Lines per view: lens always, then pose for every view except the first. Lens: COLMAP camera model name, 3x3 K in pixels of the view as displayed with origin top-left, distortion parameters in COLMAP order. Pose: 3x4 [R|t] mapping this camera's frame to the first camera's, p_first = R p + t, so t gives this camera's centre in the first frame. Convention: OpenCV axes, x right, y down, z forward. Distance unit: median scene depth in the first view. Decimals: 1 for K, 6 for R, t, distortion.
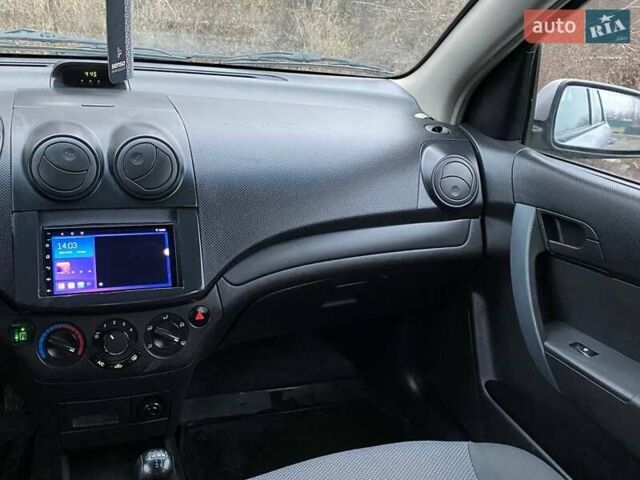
lens RADIAL K [[682.8, 0, 320.0], [0, 682.8, 240.0], [0, 0, 1]] dist [0.159855, -0.412492]
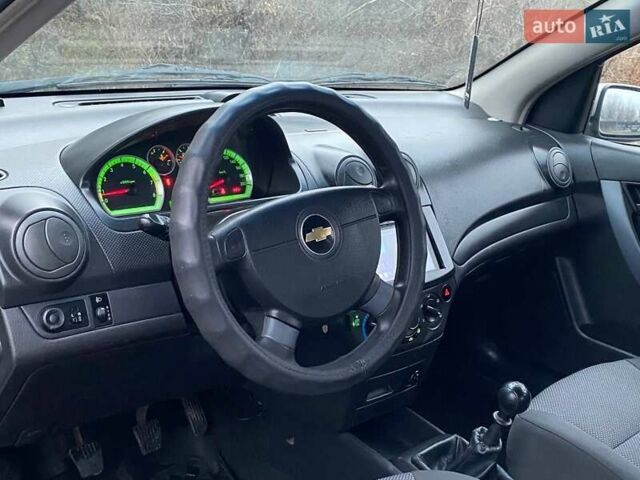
lens RADIAL K [[794.0, 0, 317.3], [0, 794.0, 238.4], [0, 0, 1]] dist [0.215825, -0.644553]
pose [[0.924755, -0.122369, 0.360352, -0.902805], [0.136105, 0.990611, -0.012888, 0.002419], [-0.355391, 0.060963, 0.932728, -0.254816]]
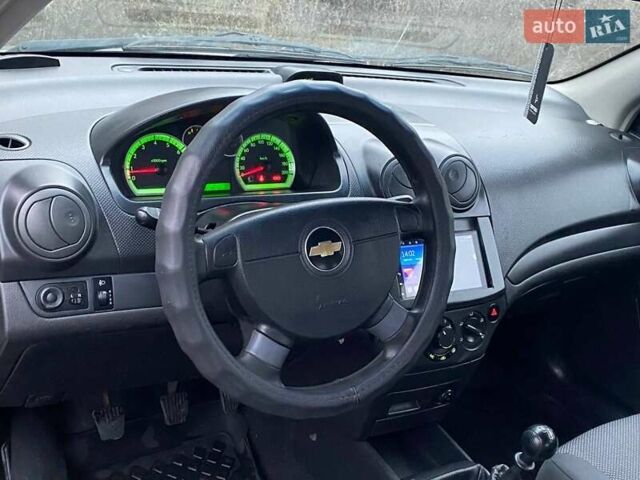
lens RADIAL K [[794.0, 0, 317.3], [0, 794.0, 238.4], [0, 0, 1]] dist [0.215825, -0.644553]
pose [[0.978114, -0.015876, 0.207464, -0.742398], [0.008778, 0.999346, 0.035089, -0.060548], [-0.207885, -0.032500, 0.977613, -0.230286]]
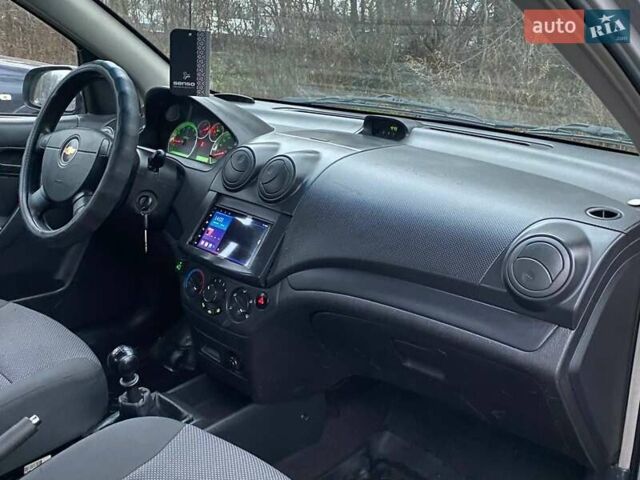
lens RADIAL K [[710.0, 0, 314.5], [0, 710.0, 236.4], [0, 0, 1]] dist [0.163268, -0.415281]
pose [[0.402960, 0.175671, -0.898200, 0.990137], [-0.344453, 0.938356, 0.028993, -0.065116], [0.847925, 0.297704, 0.438630, 0.503704]]
